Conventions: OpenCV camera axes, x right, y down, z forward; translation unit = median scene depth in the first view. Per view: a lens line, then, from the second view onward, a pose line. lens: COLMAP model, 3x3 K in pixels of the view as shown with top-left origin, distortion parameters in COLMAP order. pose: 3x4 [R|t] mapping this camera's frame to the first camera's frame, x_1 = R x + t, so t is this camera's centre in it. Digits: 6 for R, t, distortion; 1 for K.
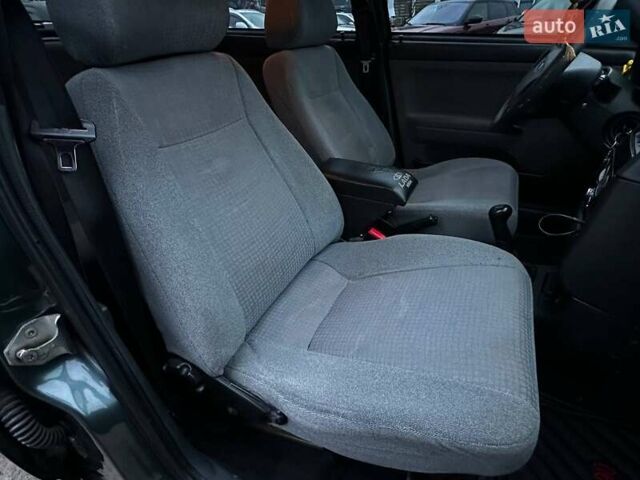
lens RADIAL K [[363.2, 0, 318.6], [0, 363.2, 248.1], [0, 0, 1]] dist [0.000230, 0.001136]
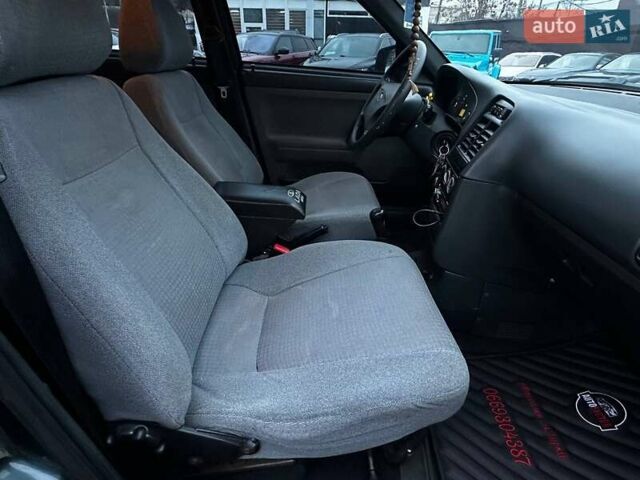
lens RADIAL K [[363.2, 0, 318.6], [0, 363.2, 248.1], [0, 0, 1]] dist [0.000230, 0.001136]
pose [[0.892983, -0.157751, 0.421540, -0.199507], [0.180007, 0.983576, -0.013246, -0.008065], [-0.412527, 0.087708, 0.906713, -0.001782]]
